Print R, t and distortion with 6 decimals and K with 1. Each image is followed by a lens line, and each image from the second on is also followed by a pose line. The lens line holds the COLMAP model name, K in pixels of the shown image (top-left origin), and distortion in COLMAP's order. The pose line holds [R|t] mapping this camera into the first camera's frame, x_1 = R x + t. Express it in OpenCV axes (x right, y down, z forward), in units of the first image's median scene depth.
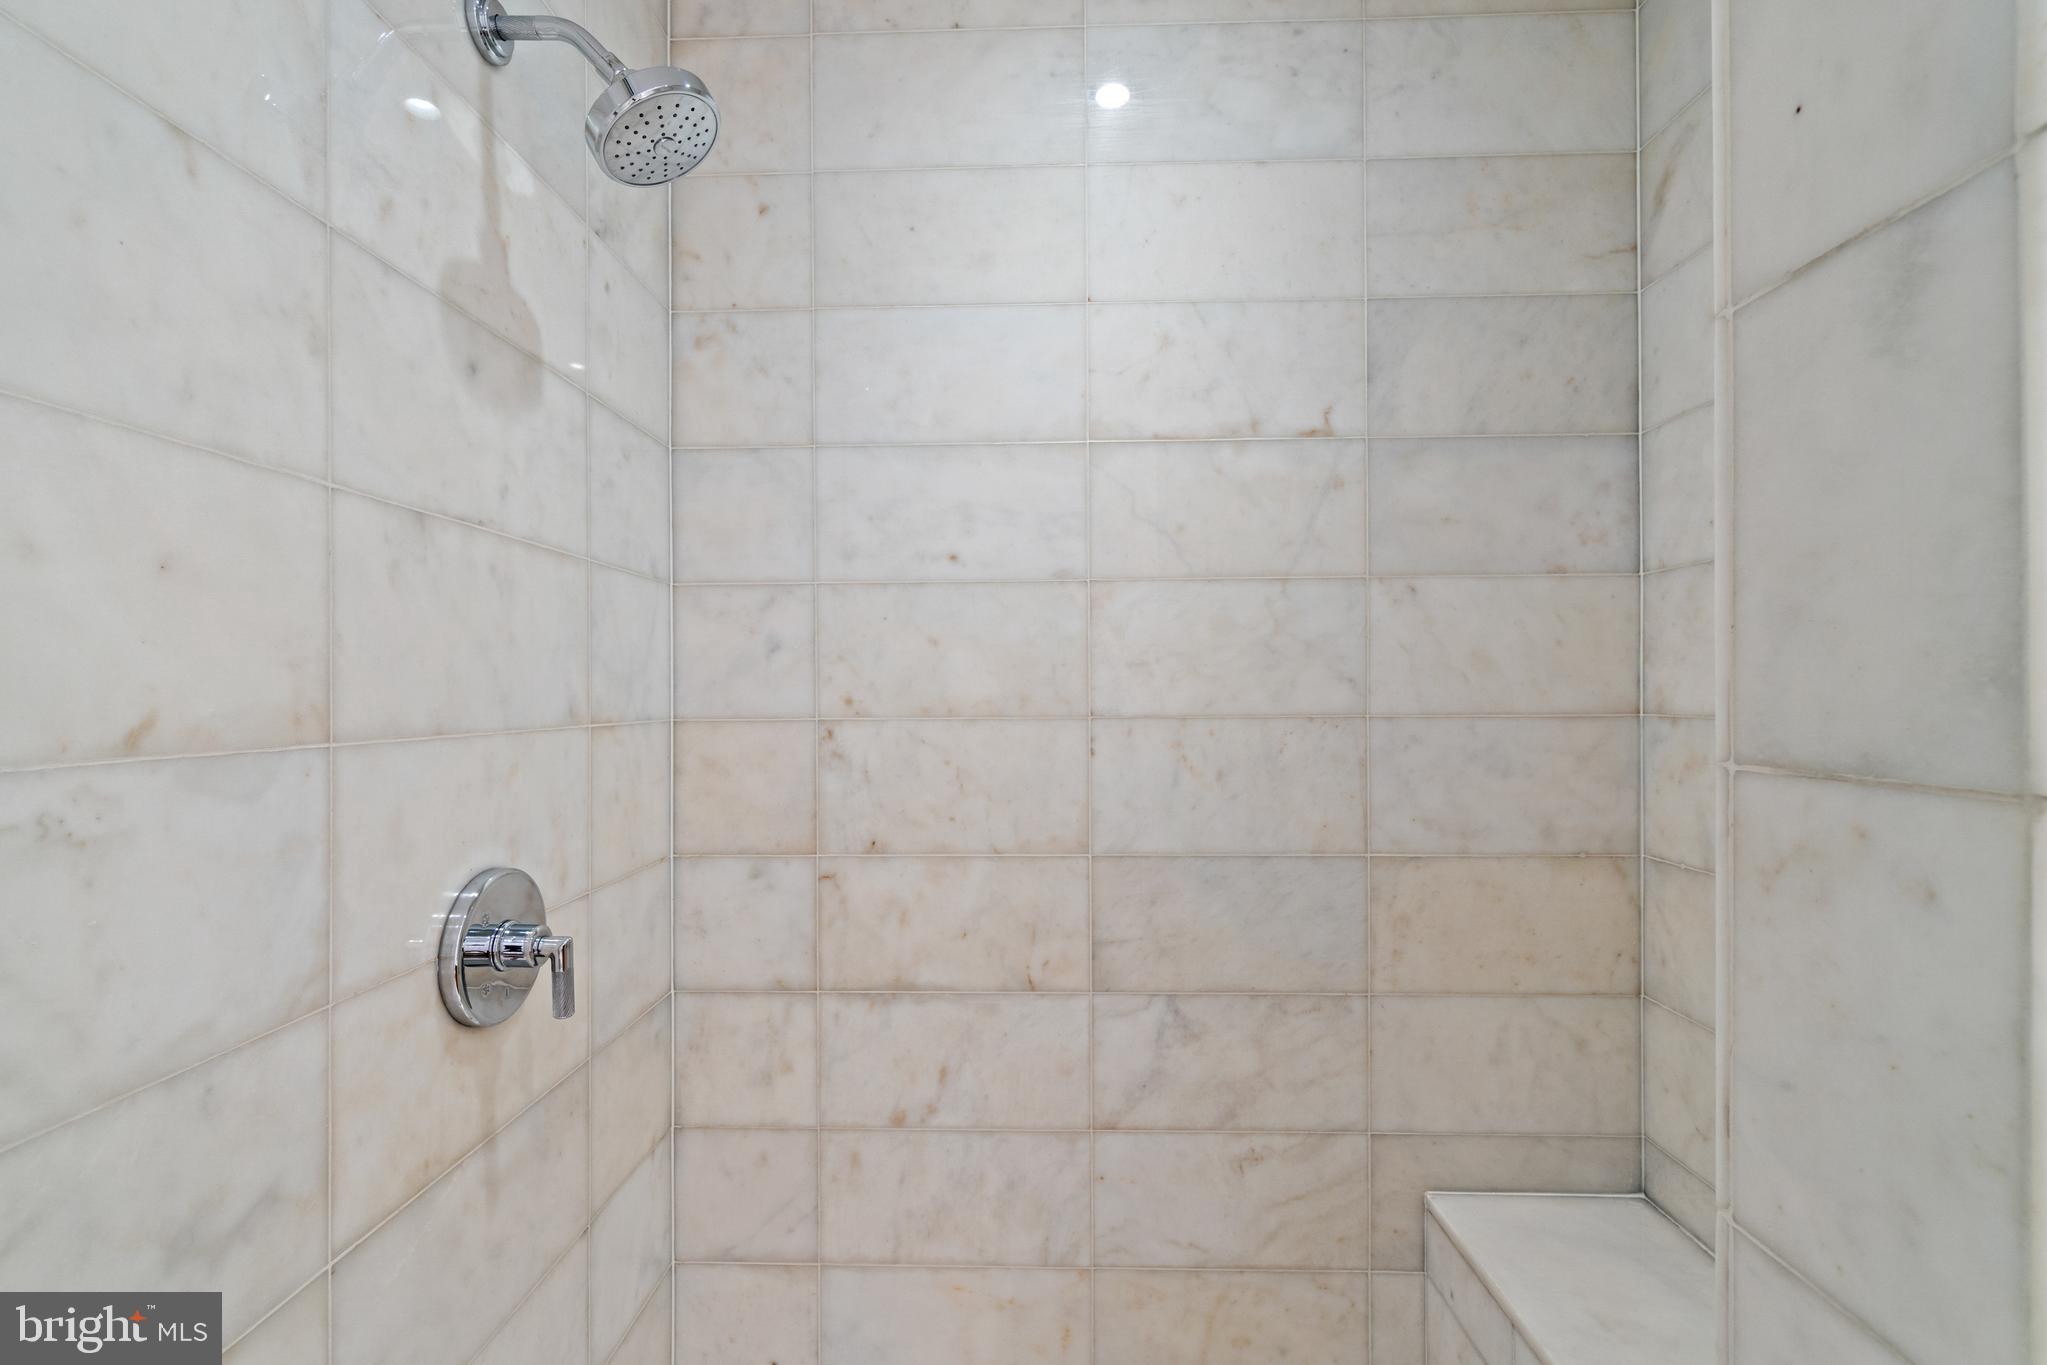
lens RADIAL K [[886.7, 0, 1018.4], [0, 886.7, 675.4], [0, 0, 1]] dist [0.000346, -0.000694]
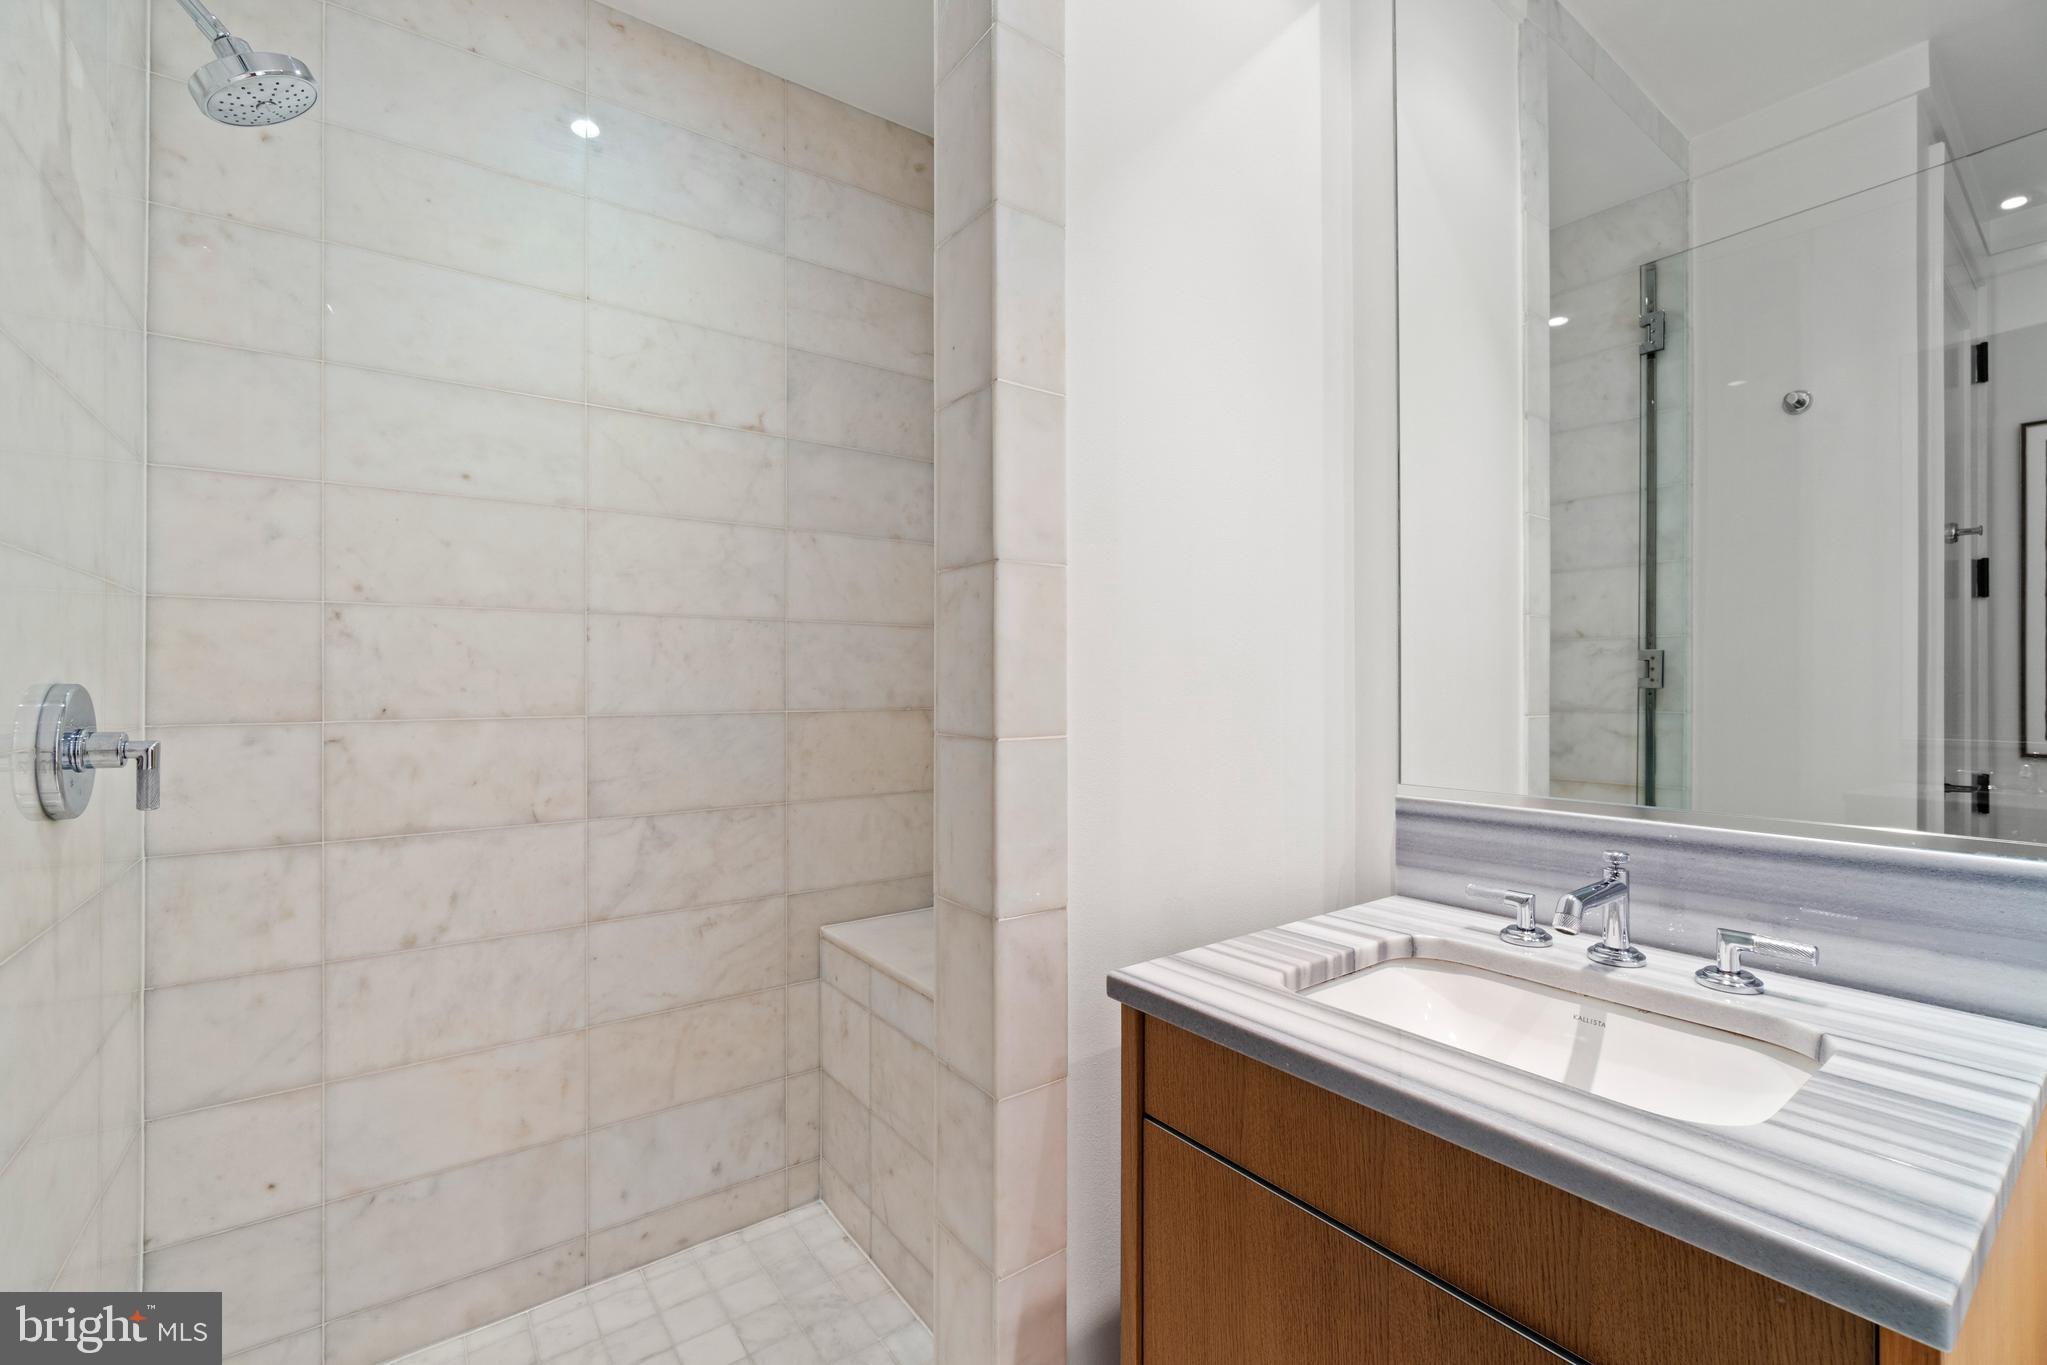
lens RADIAL K [[875.0, 0, 1021.1], [0, 875.0, 669.3], [0, 0, 1]] dist [-0.003322, -0.000438]
pose [[0.785657, 0.007756, 0.618614, -0.216637], [-0.000096, 0.999923, -0.012415, 0.149354], [-0.618663, 0.009694, 0.785597, -0.426130]]
